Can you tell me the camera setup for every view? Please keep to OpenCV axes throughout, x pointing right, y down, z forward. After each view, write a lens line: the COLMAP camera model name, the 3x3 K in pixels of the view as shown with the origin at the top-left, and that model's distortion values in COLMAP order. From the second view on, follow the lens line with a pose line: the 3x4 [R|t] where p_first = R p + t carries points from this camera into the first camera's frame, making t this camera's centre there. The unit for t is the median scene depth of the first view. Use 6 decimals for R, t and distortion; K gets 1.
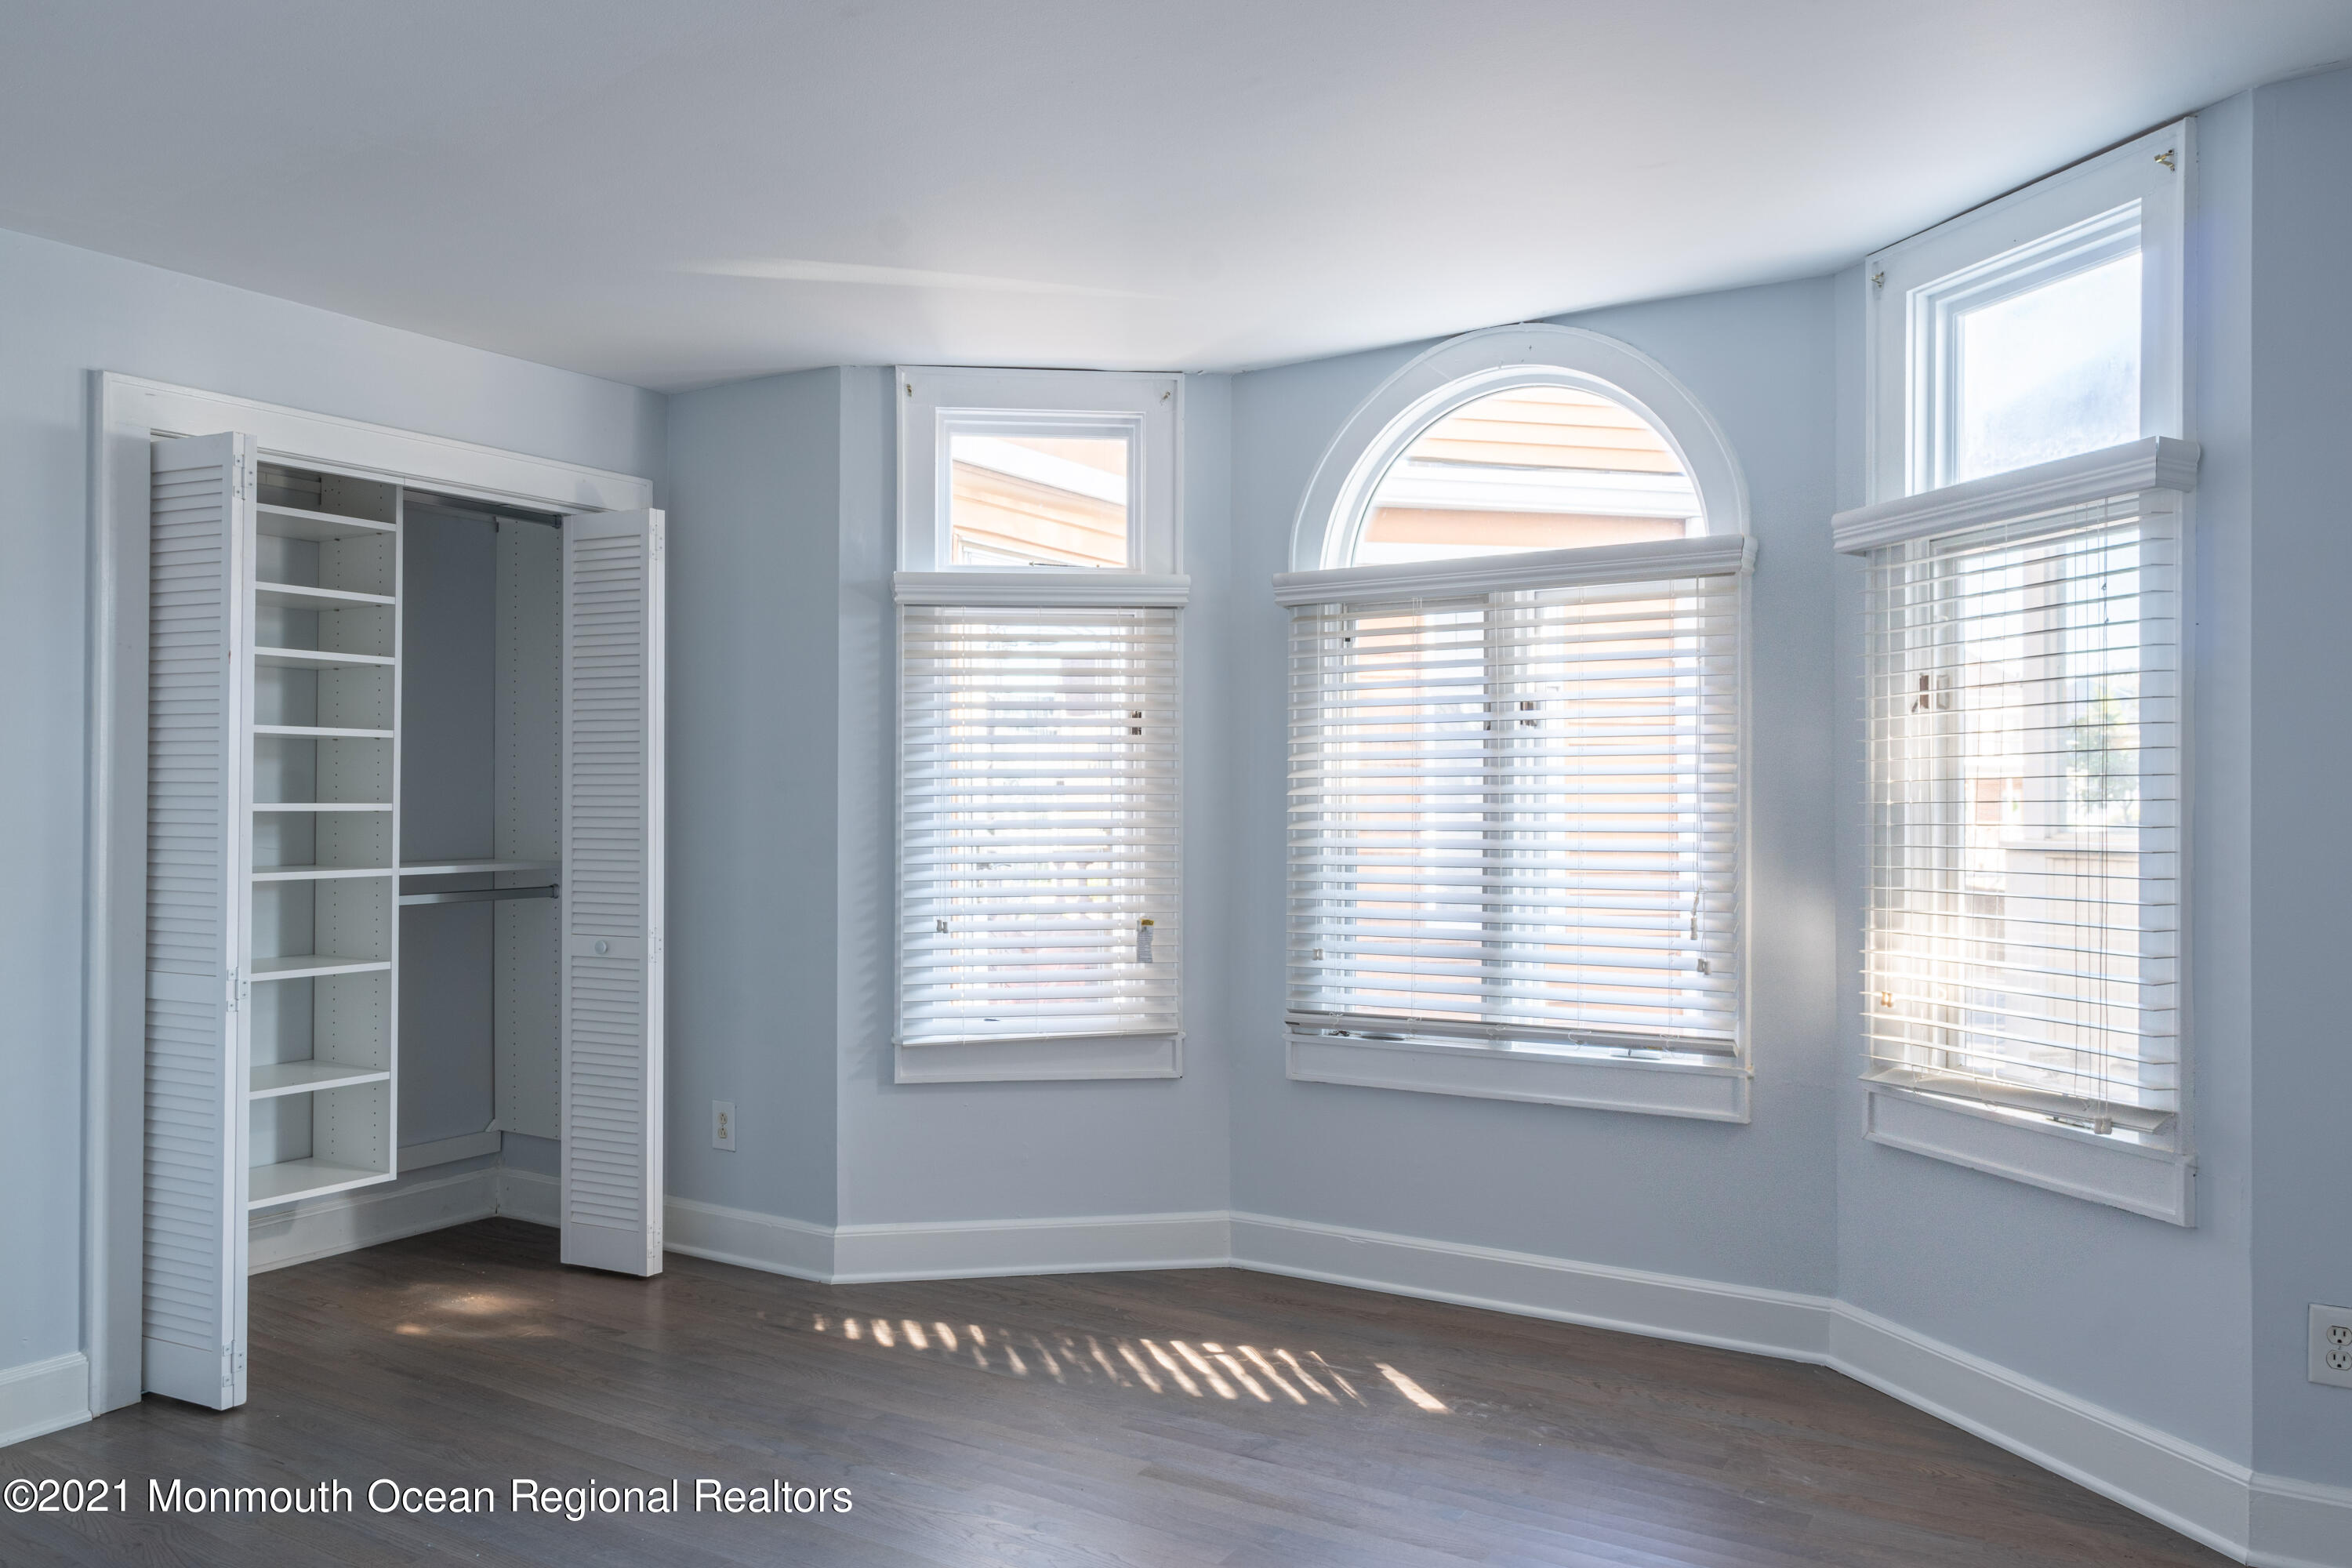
lens RADIAL K [[1650.6, 0, 1176.0], [0, 1650.6, 784.0], [0, 0, 1]] dist [0.001204, -0.009619]
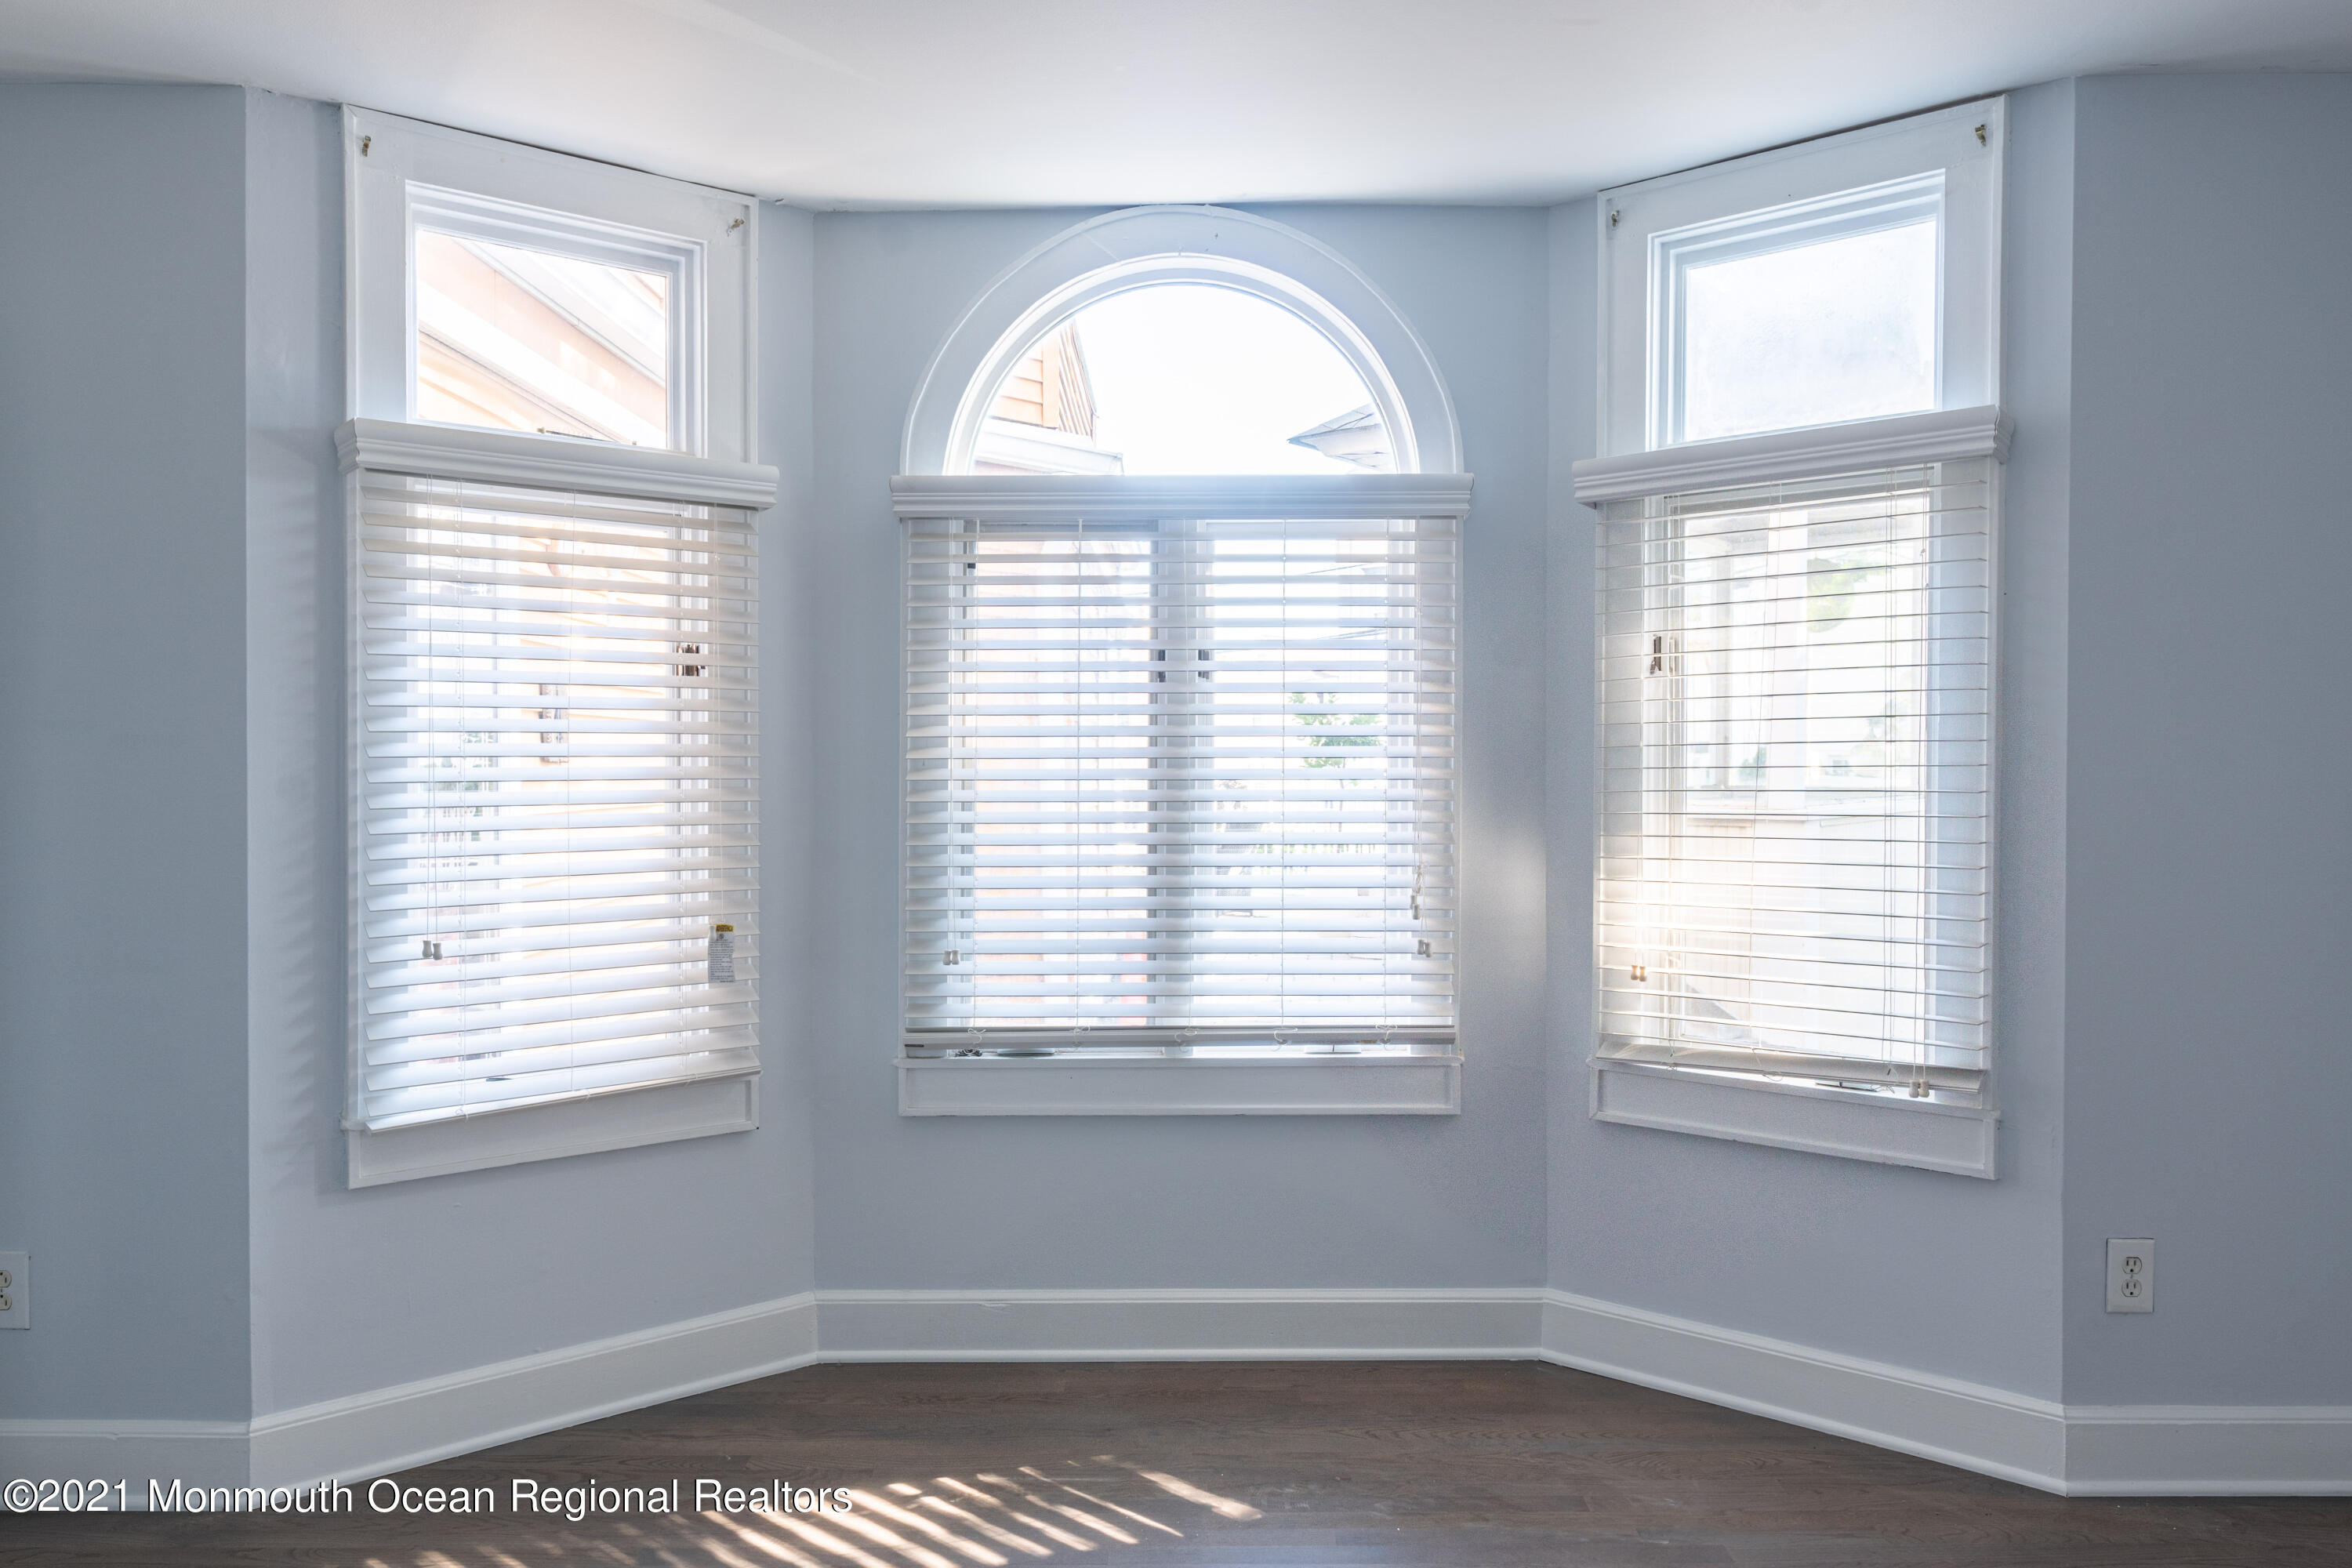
lens RADIAL K [[1642.7, 0, 1176.0], [0, 1642.7, 784.0], [0, 0, 1]] dist [-0.003907, -0.001164]
pose [[0.848717, -0.004966, 0.528823, -0.248118], [-0.006449, 0.999784, 0.019737, 0.002966], [-0.528807, -0.020162, 0.848502, 0.277363]]
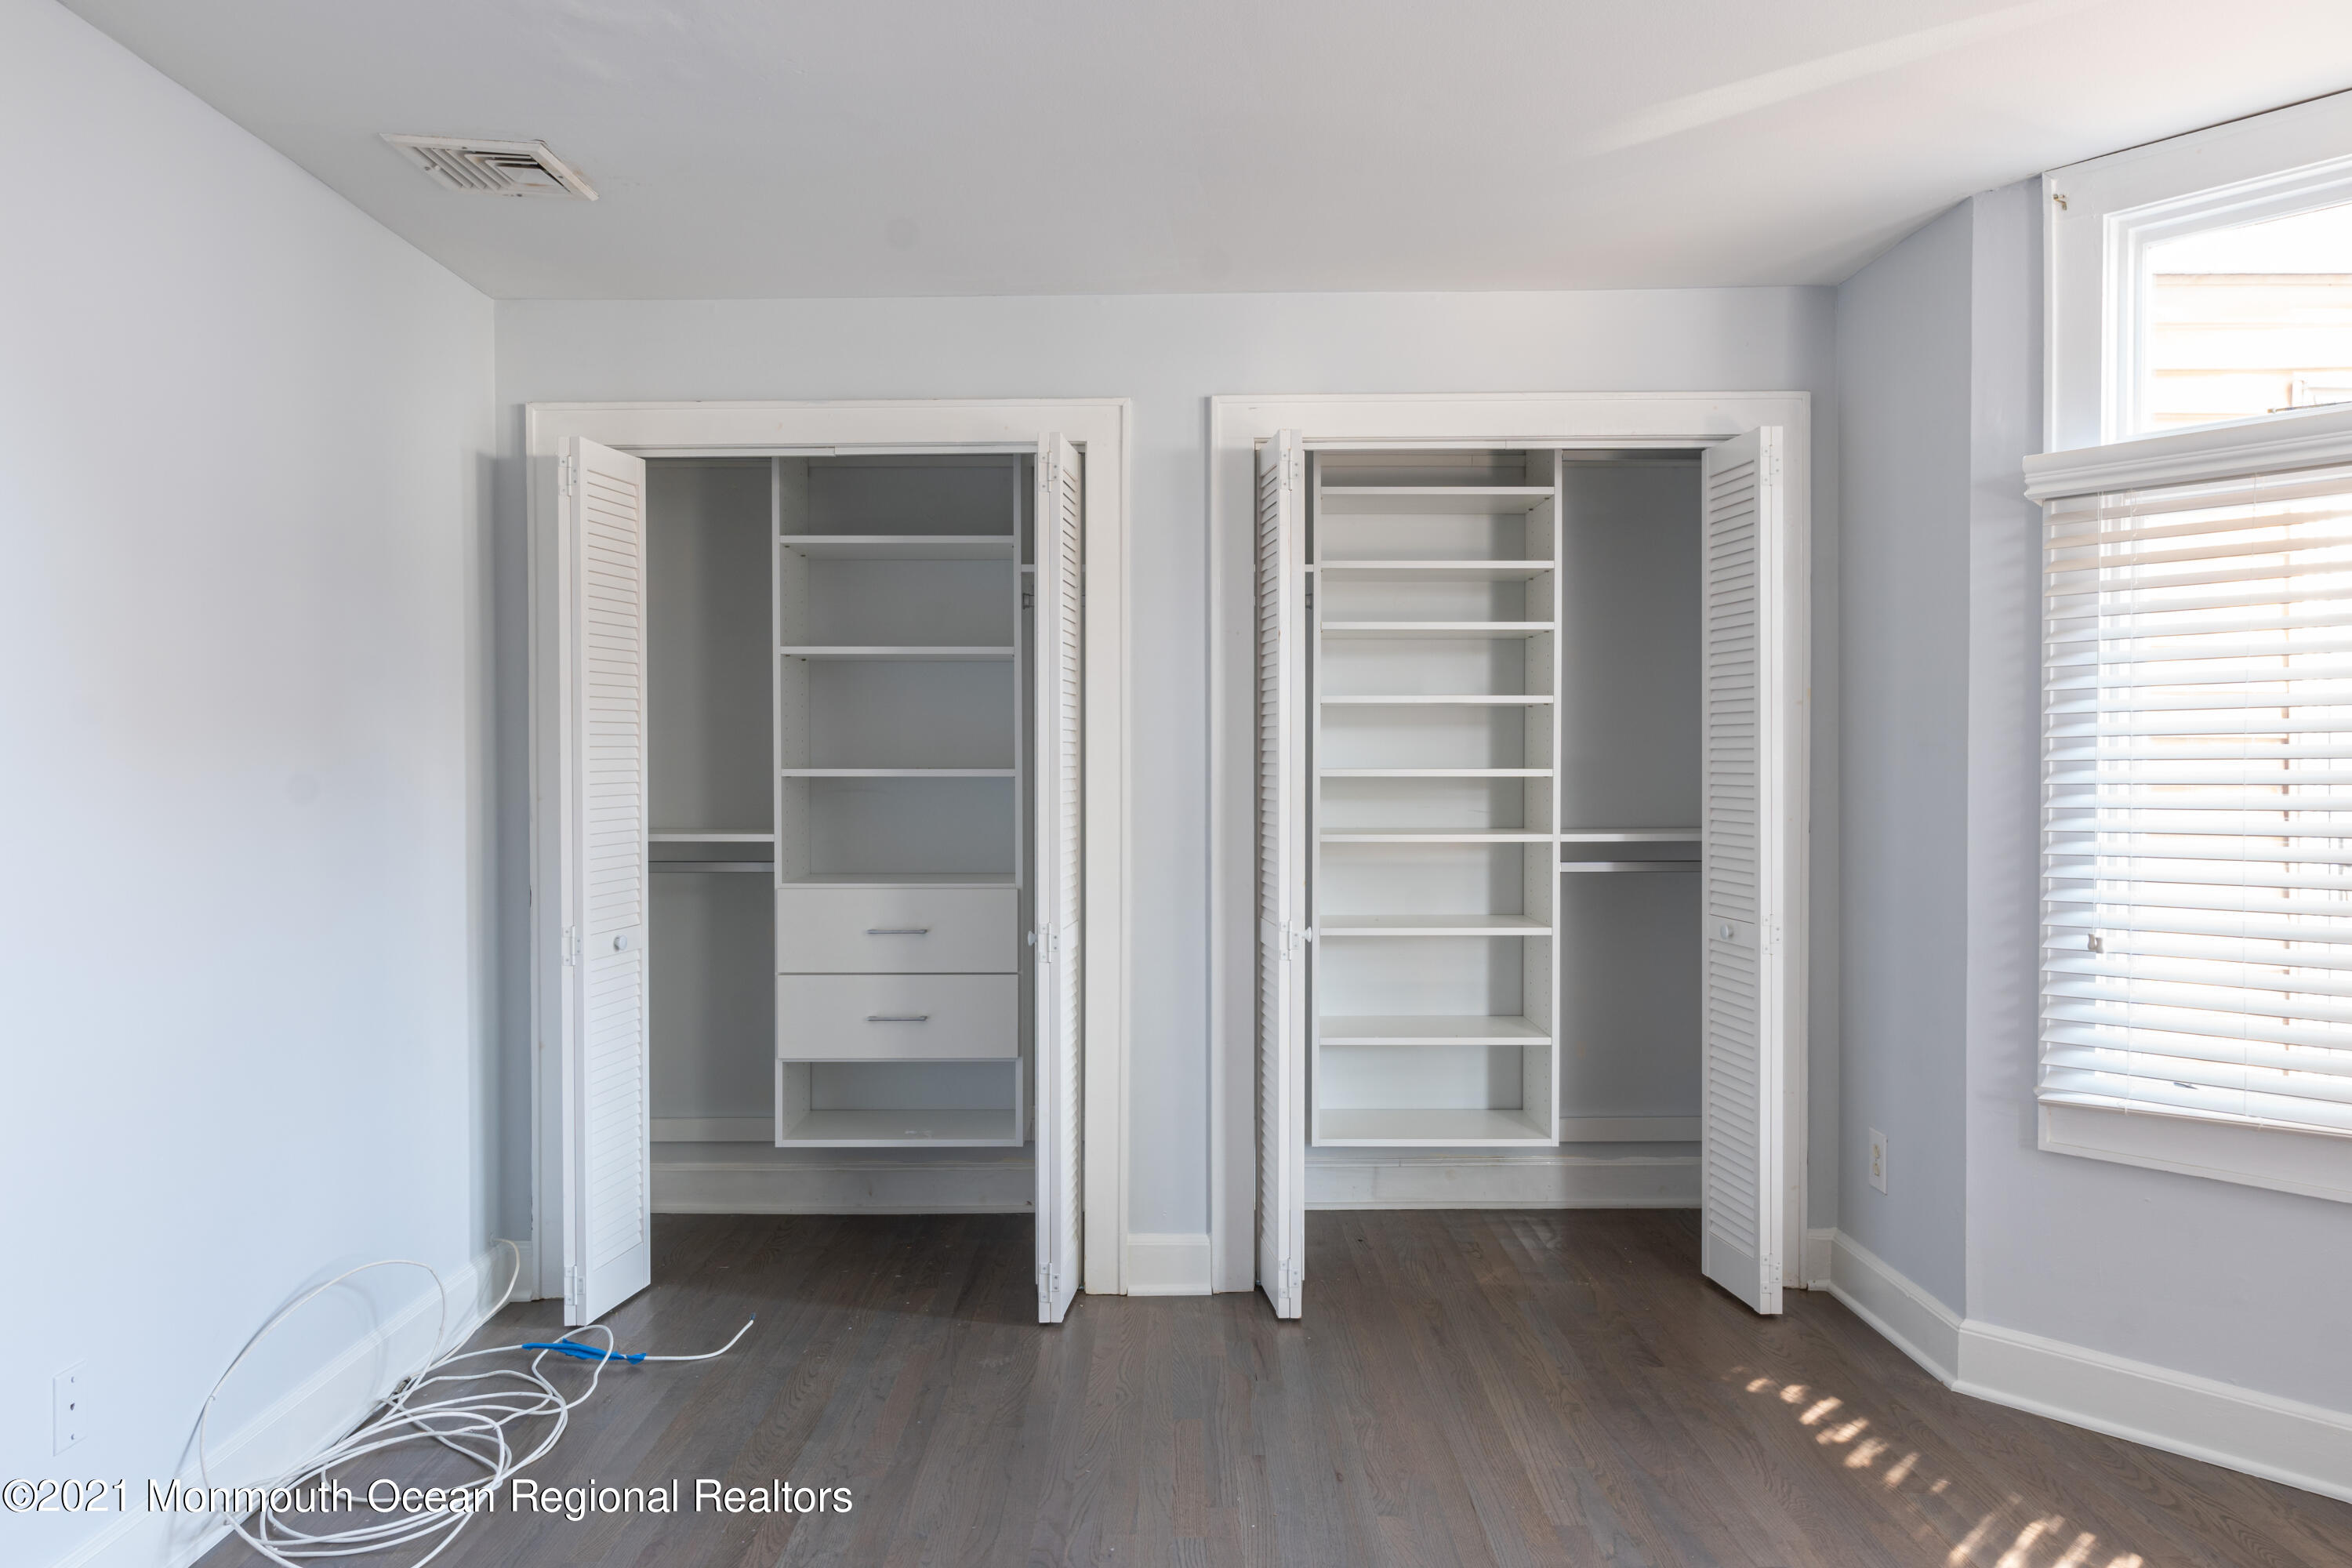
lens RADIAL K [[1650.6, 0, 1176.0], [0, 1650.6, 784.0], [0, 0, 1]] dist [0.001204, -0.009619]
pose [[0.526275, 0.010614, -0.850248, 0.265623], [0.009984, 0.999776, 0.018660, -0.000095], [0.850256, -0.018309, 0.526051, 0.298656]]
